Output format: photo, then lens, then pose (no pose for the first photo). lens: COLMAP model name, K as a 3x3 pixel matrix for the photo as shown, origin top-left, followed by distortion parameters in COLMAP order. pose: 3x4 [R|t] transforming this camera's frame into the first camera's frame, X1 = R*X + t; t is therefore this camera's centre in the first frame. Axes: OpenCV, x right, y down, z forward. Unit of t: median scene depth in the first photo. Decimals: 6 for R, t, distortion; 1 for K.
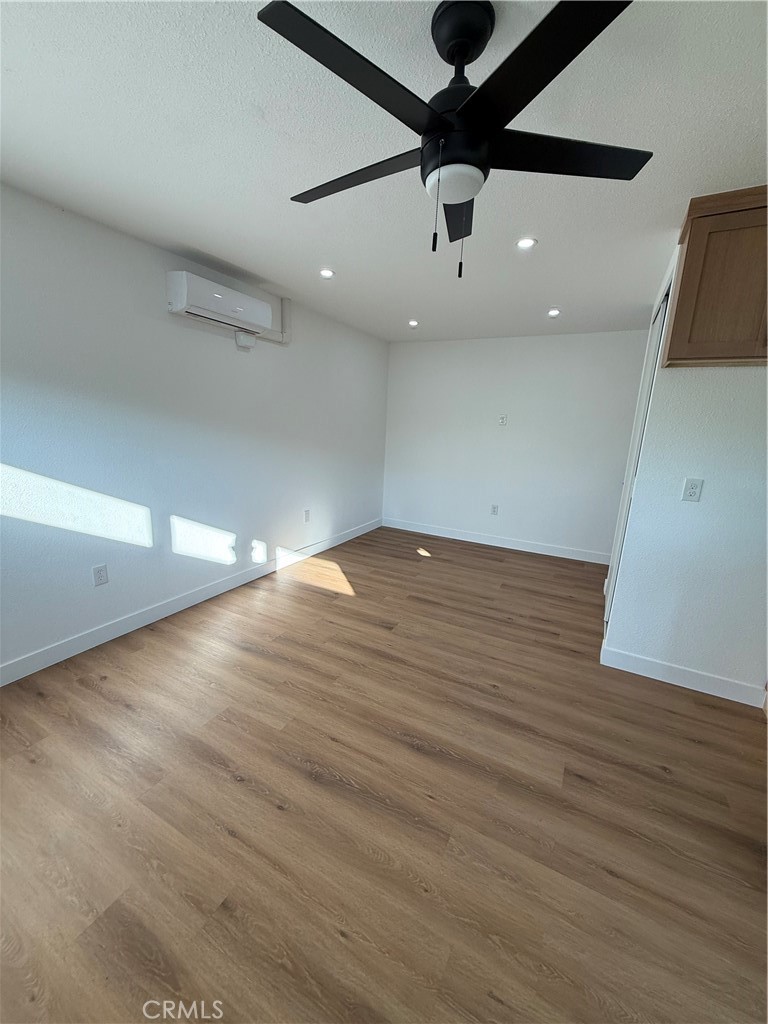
lens RADIAL K [[407.6, 0, 383.8], [0, 407.6, 509.9], [0, 0, 1]] dist [-0.000140, -0.000275]
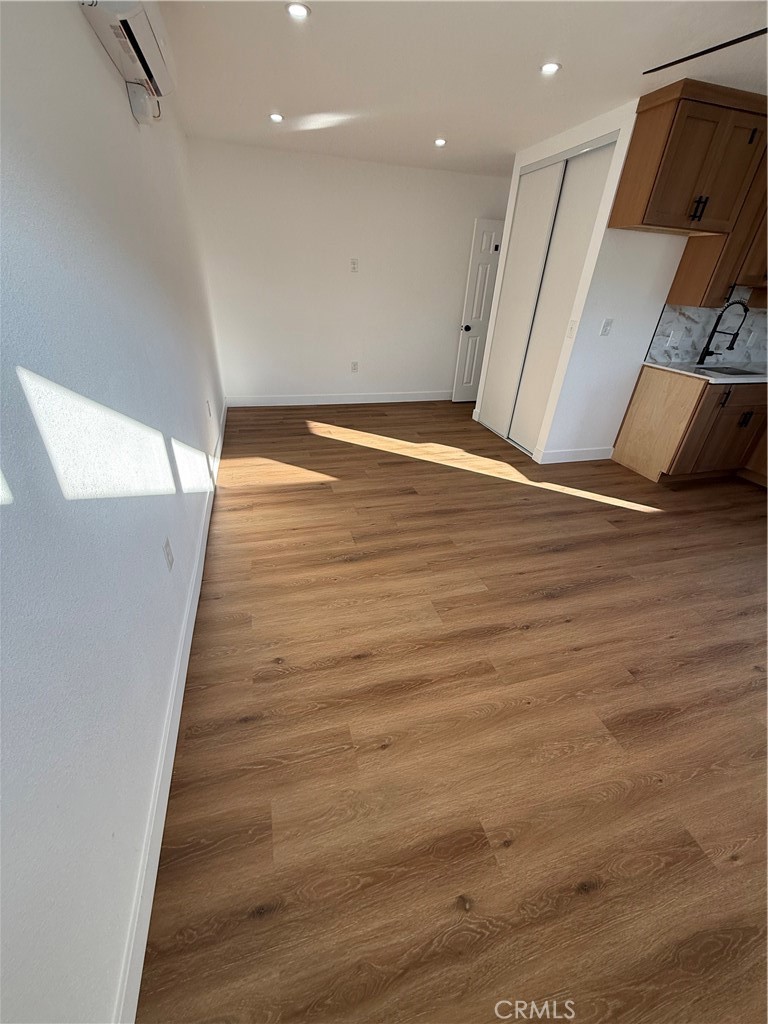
lens RADIAL K [[407.6, 0, 383.8], [0, 407.6, 509.9], [0, 0, 1]] dist [-0.000140, -0.000275]
pose [[0.714885, -0.352008, 0.604177, -0.831524], [0.133004, 0.916725, 0.376731, -0.094551], [-0.686476, -0.188961, 0.702171, 0.355365]]
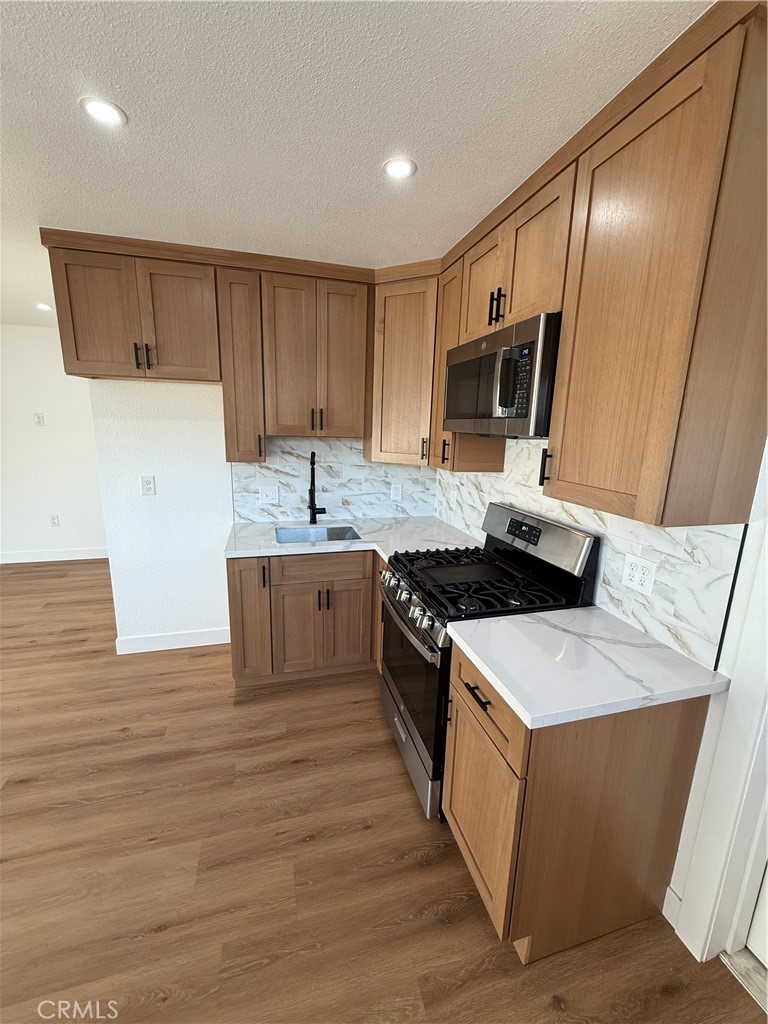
lens RADIAL K [[407.6, 0, 383.8], [0, 407.6, 509.9], [0, 0, 1]] dist [-0.000140, -0.000275]
pose [[0.723177, -0.164695, 0.670738, 0.403299], [0.149871, 0.985433, 0.080378, 0.024576], [-0.674205, 0.042397, 0.737326, -0.285949]]
